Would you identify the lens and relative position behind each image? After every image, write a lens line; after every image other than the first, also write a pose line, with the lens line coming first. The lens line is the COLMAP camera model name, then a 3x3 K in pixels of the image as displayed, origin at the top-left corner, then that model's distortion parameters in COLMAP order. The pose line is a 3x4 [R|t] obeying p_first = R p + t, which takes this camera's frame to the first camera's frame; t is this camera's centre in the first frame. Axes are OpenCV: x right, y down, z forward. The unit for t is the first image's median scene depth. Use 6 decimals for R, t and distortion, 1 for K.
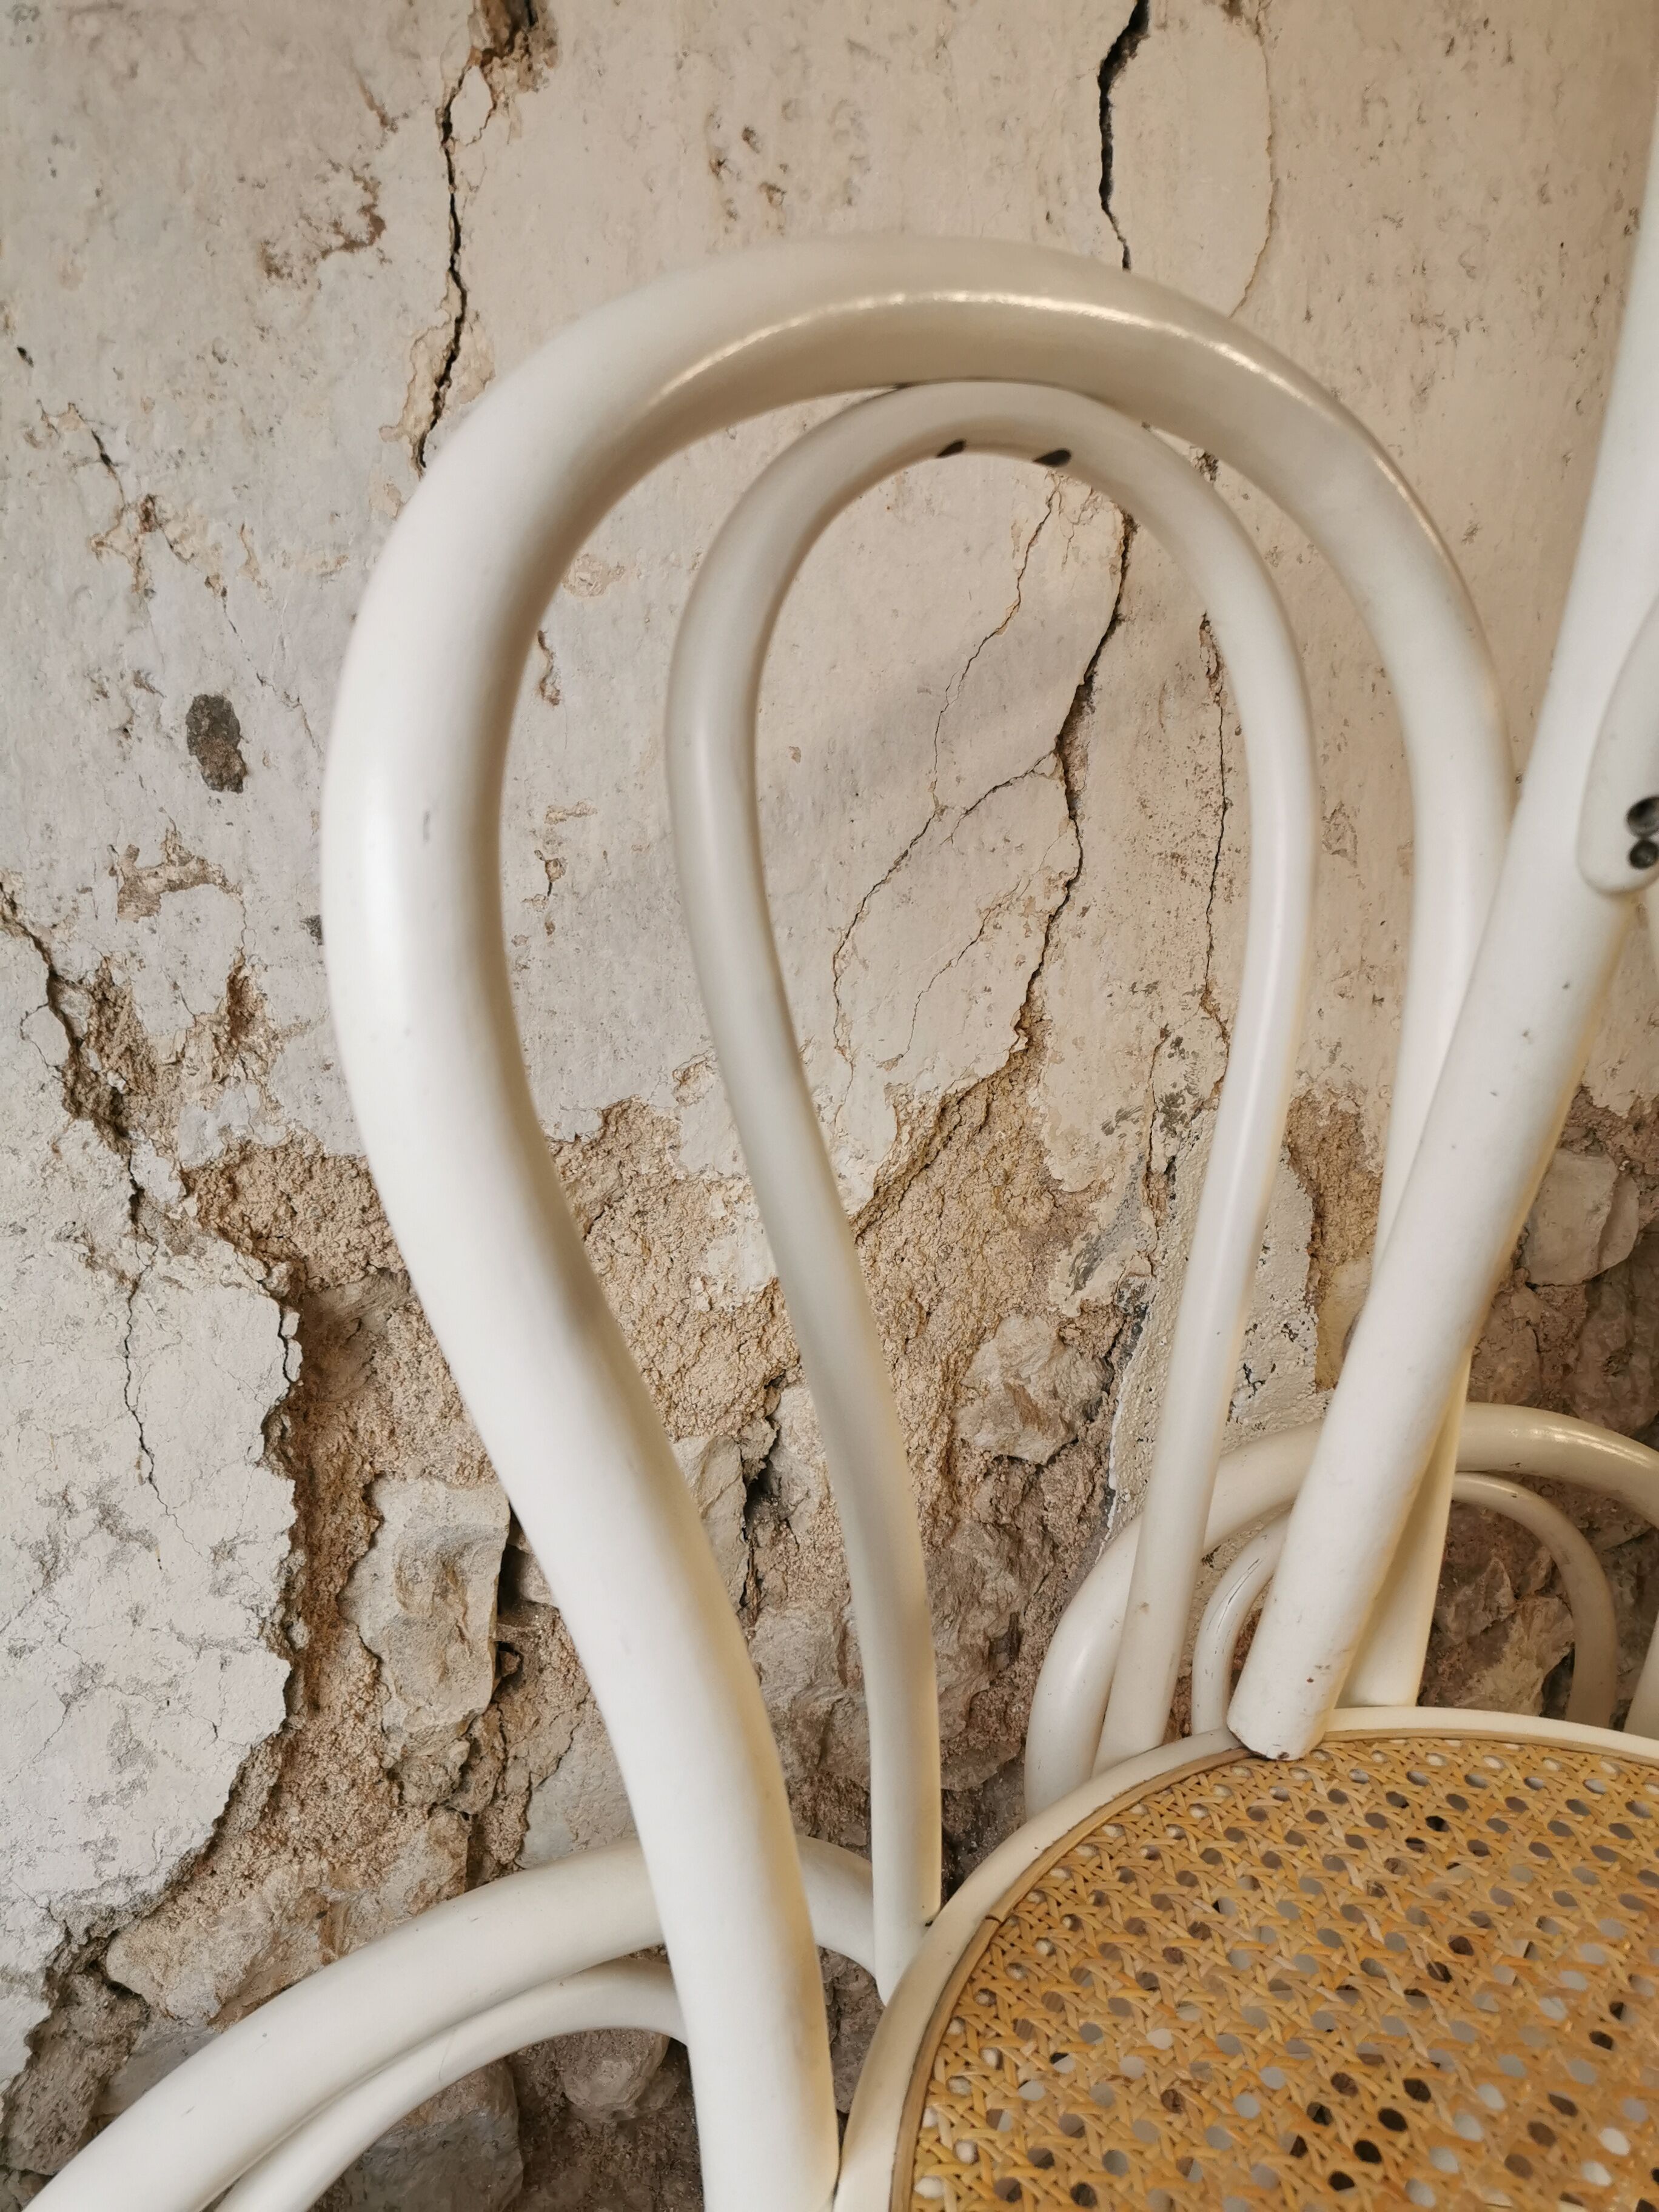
lens RADIAL K [[1717.9, 0, 829.5], [0, 1717.9, 1106.0], [0, 0, 1]] dist [0.040093, -0.016081]
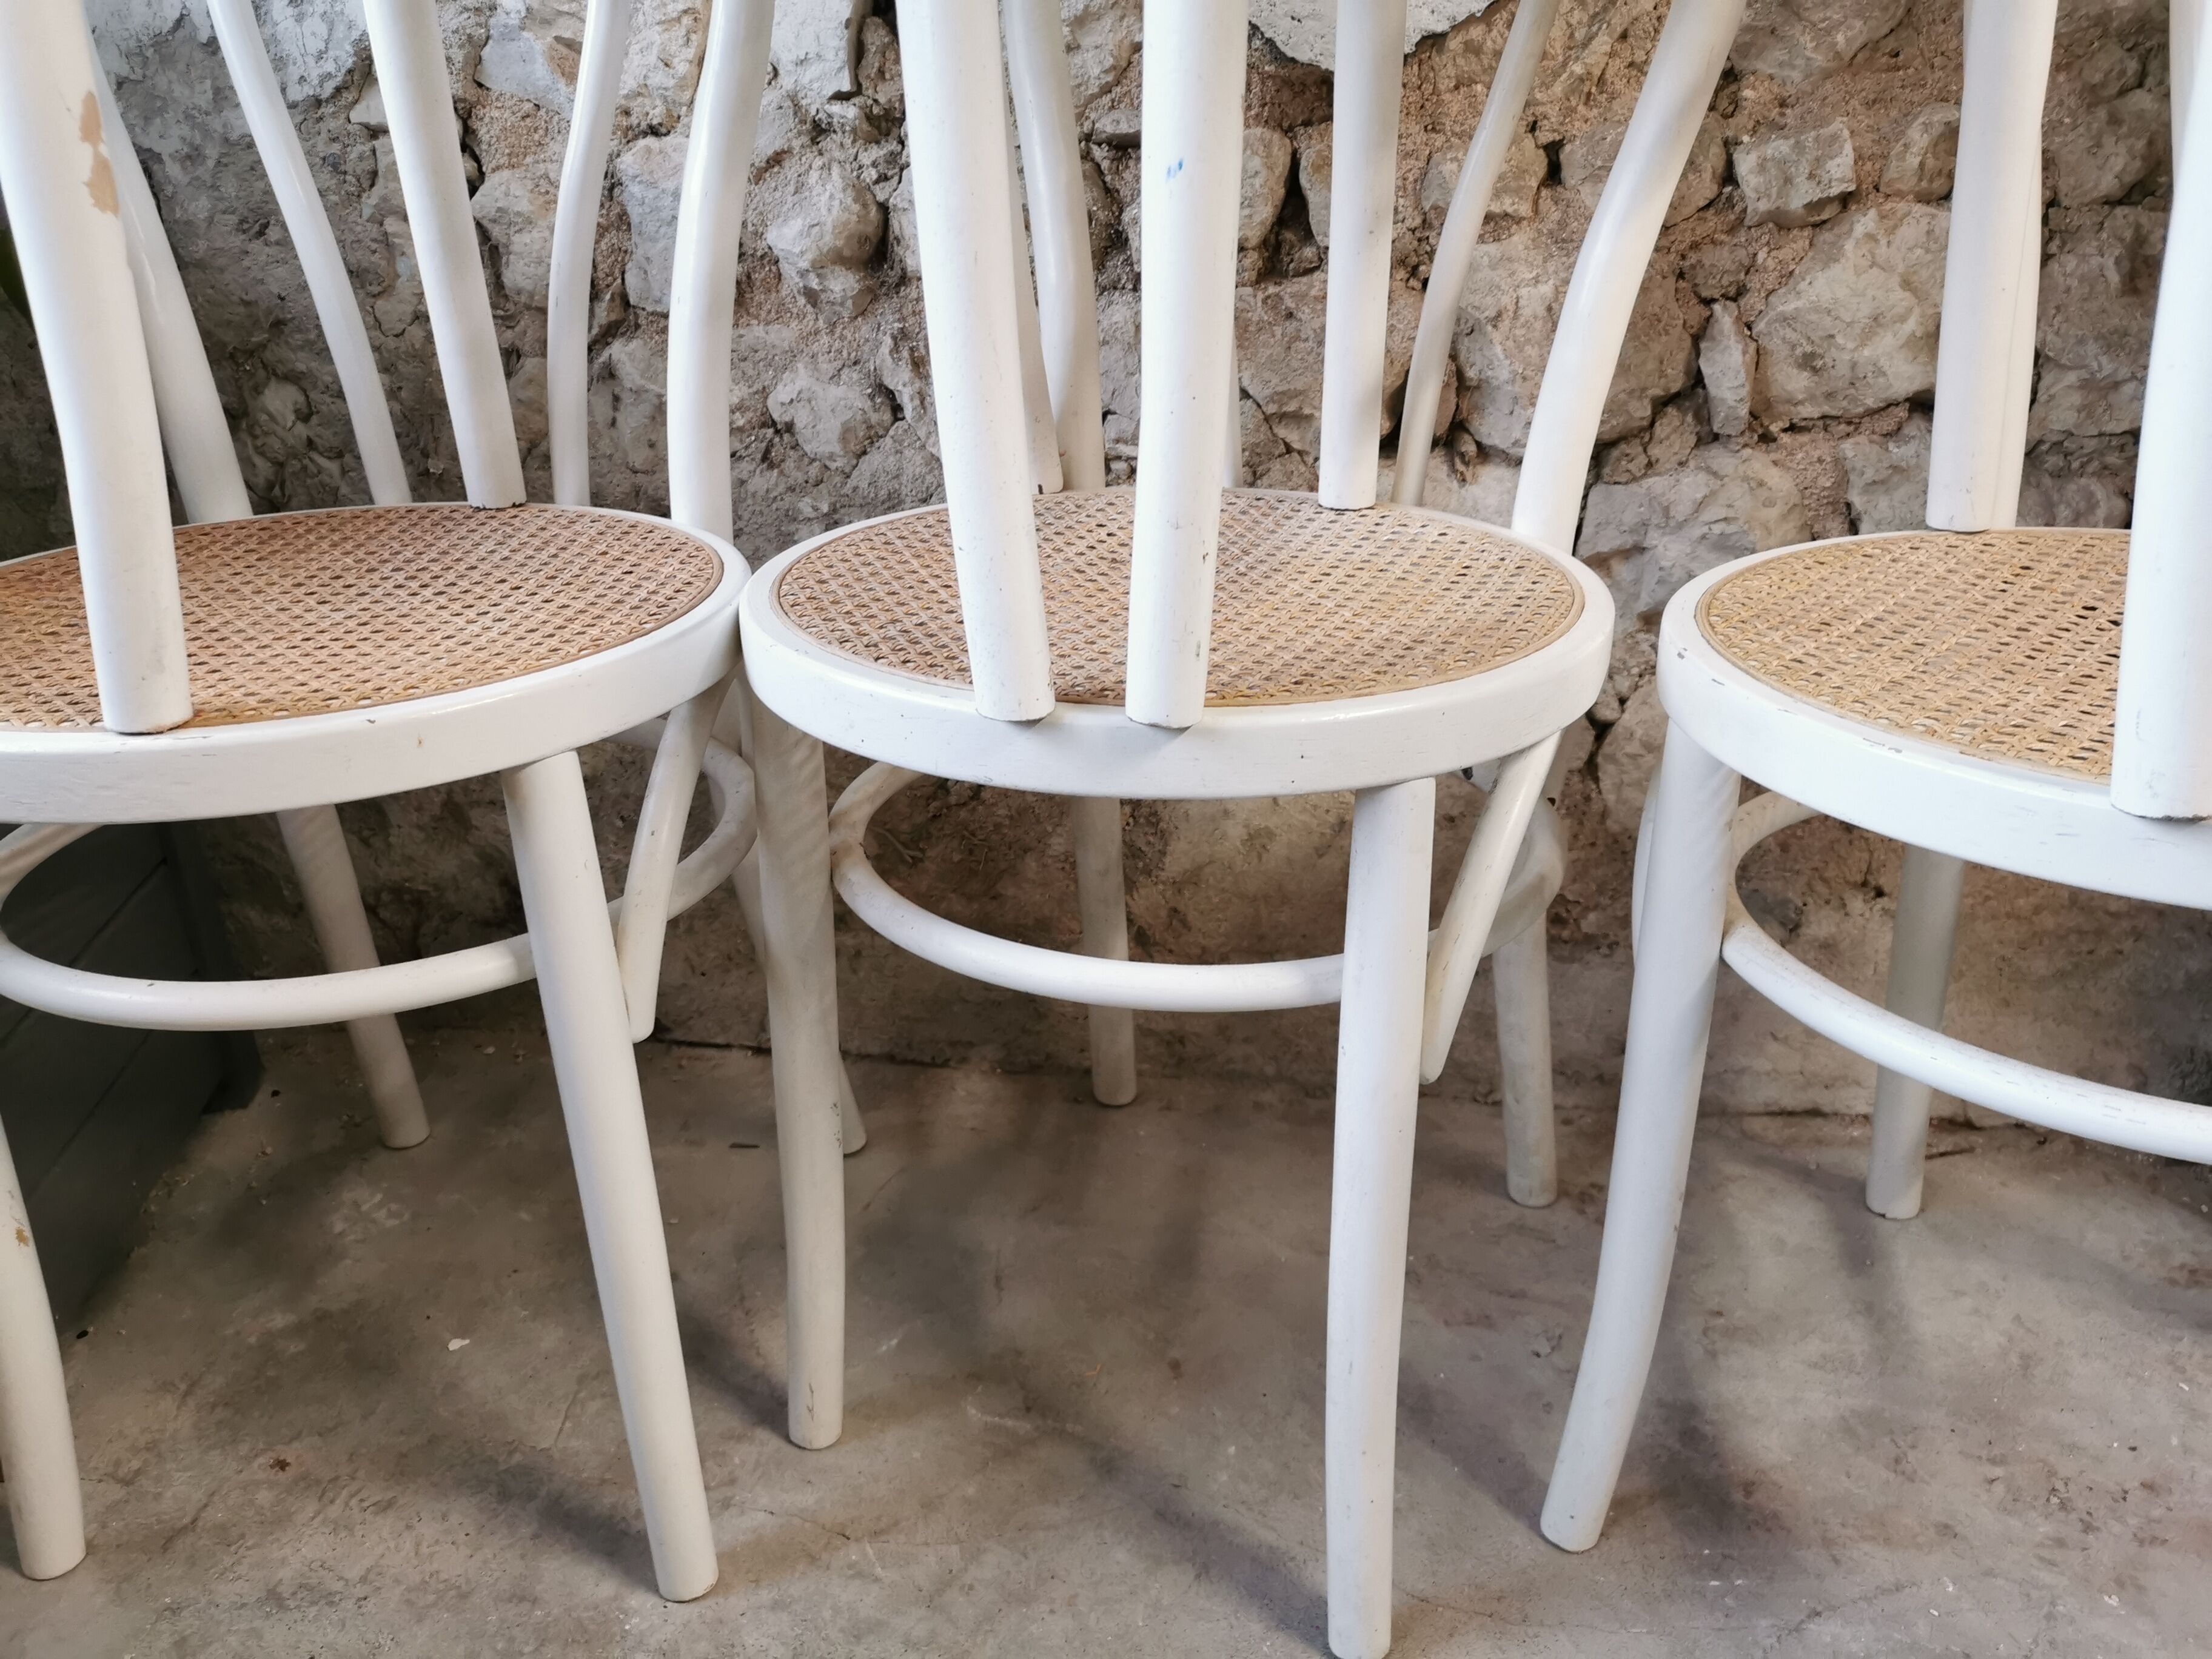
lens RADIAL K [[1717.9, 0, 1111.9], [0, 1717.9, 831.3], [0, 0, 1]] dist [0.040093, -0.016081]
pose [[0.739113, 0.201409, -0.642764, 1.056996], [-0.189359, 0.977895, 0.088678, 0.851634], [0.646417, 0.056170, 0.760914, 0.123505]]
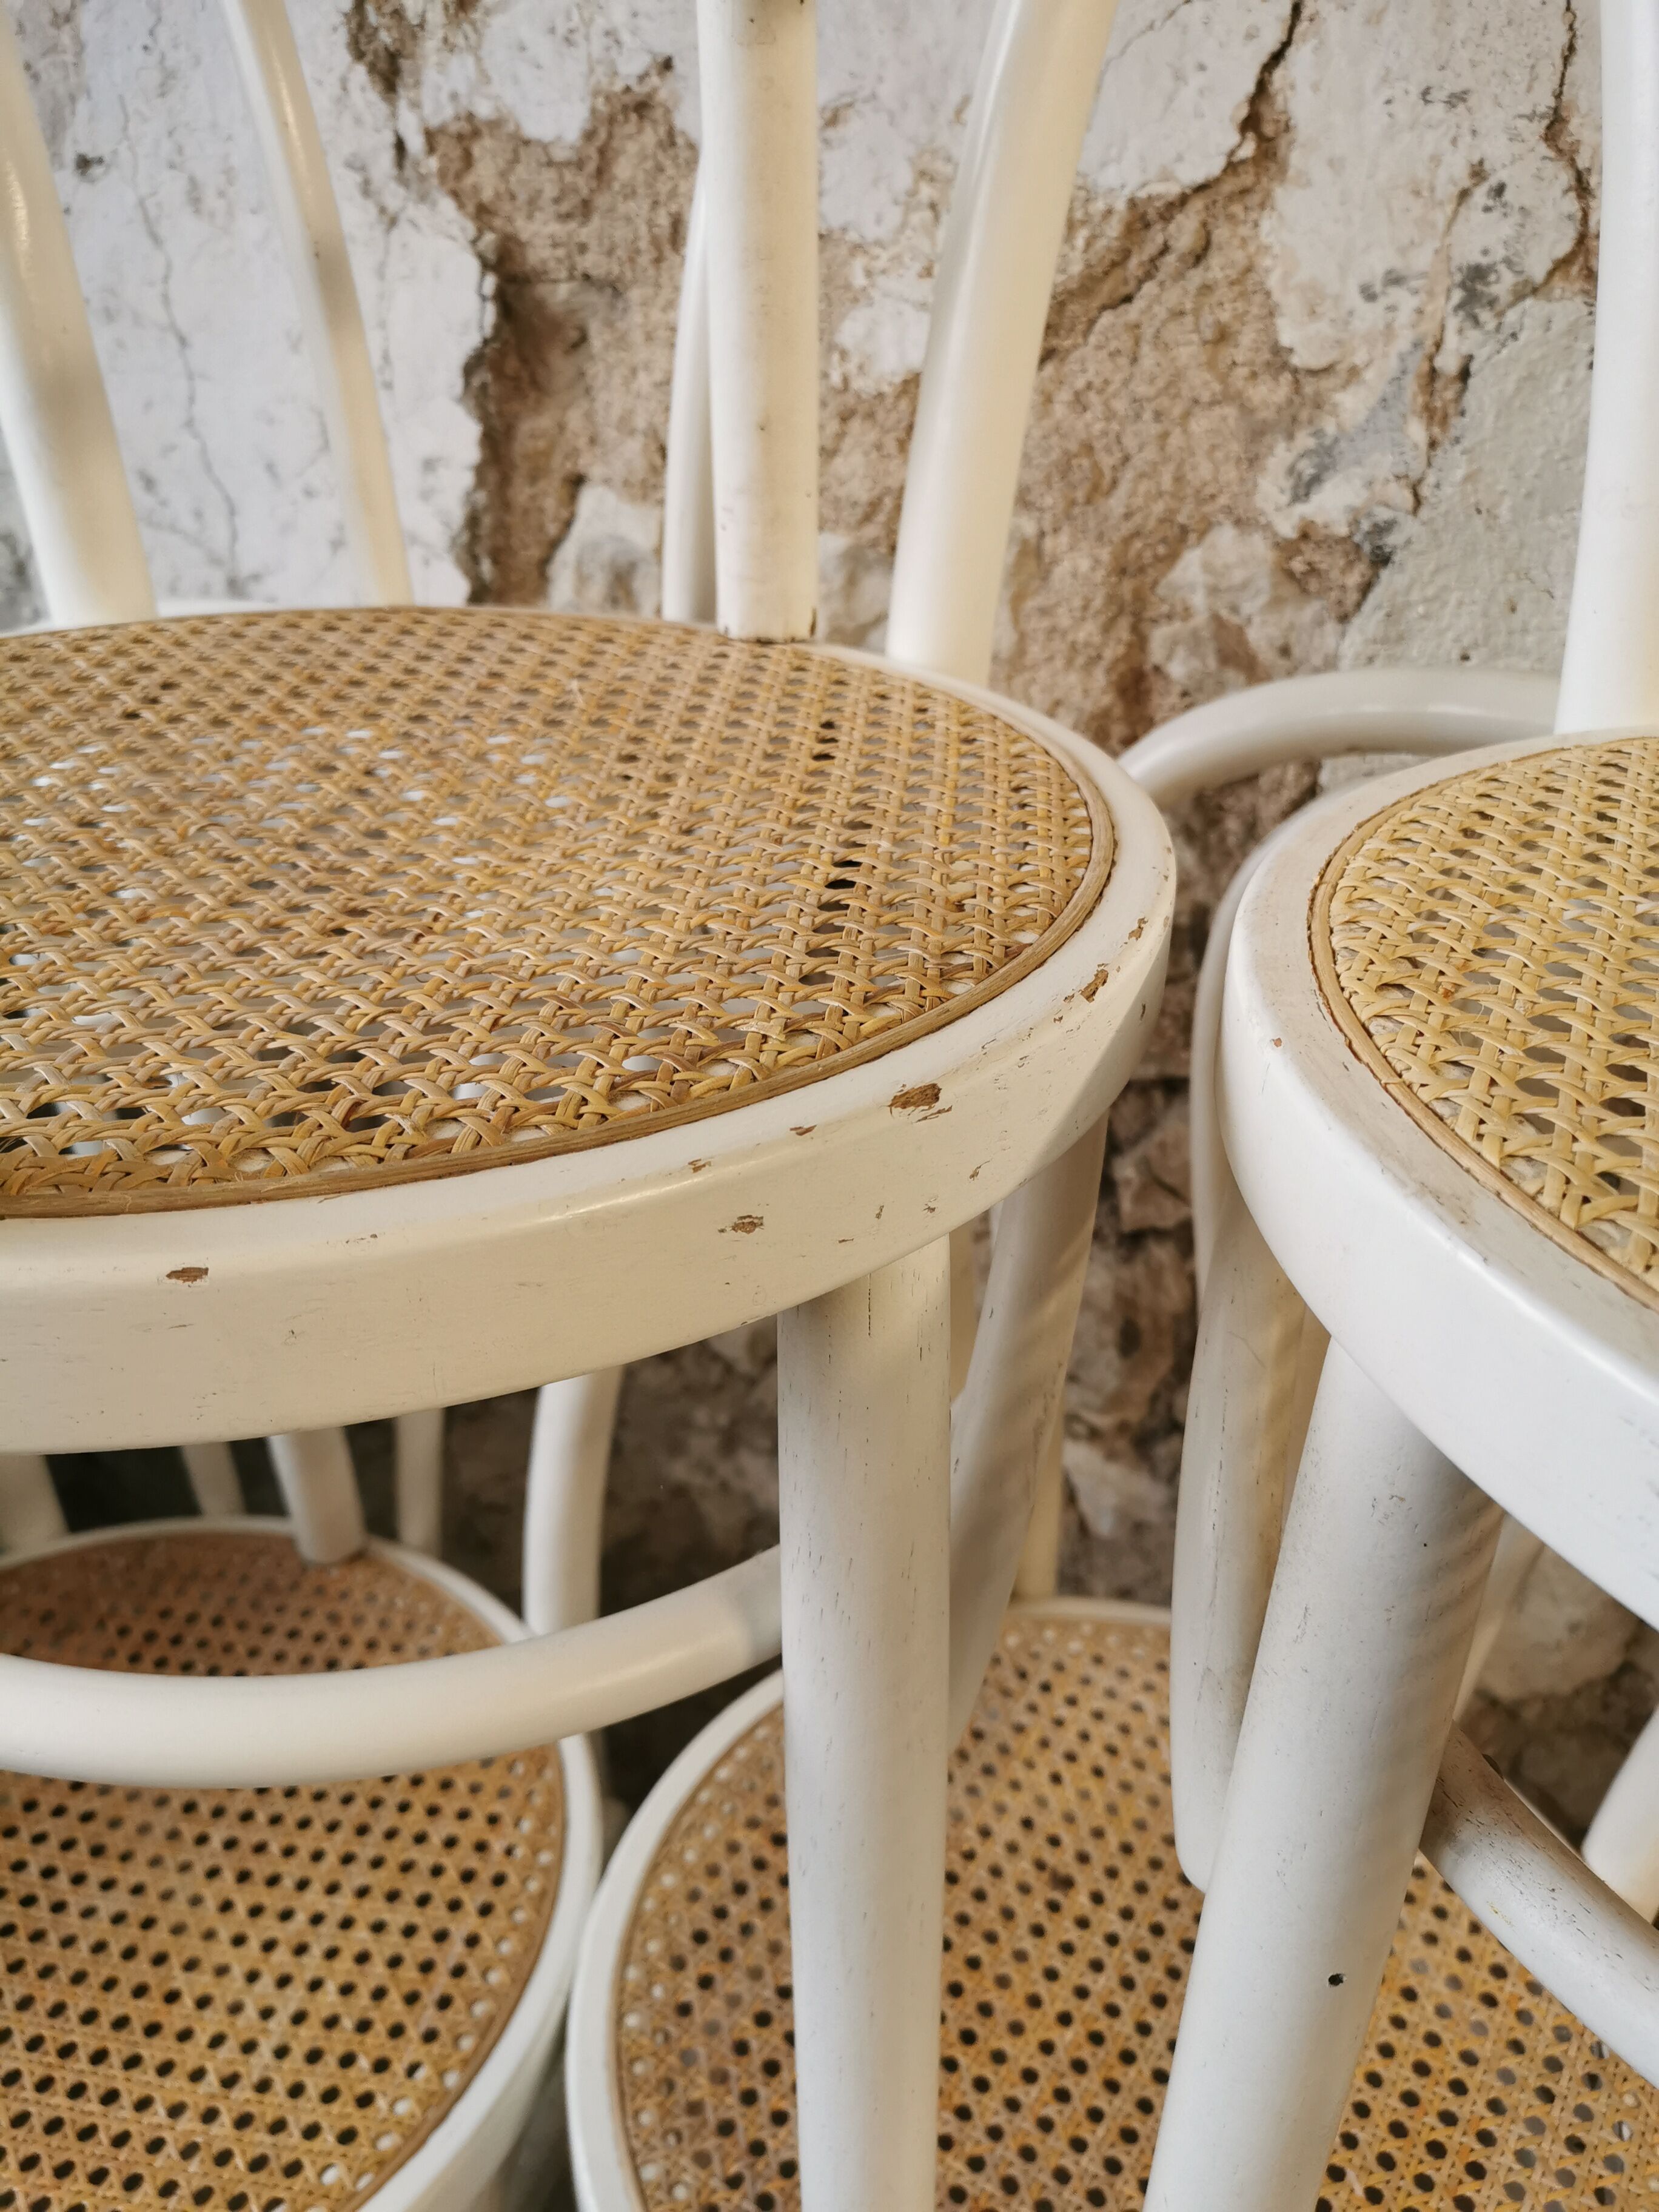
lens RADIAL K [[1737.3, 0, 829.5], [0, 1737.3, 1120.9], [0, 0, 1]] dist [0.016113, -0.012968]
pose [[0.632845, 0.337445, -0.696878, 0.733258], [-0.258588, 0.940469, 0.220570, 0.276166], [0.729822, 0.040618, 0.682430, 0.256949]]
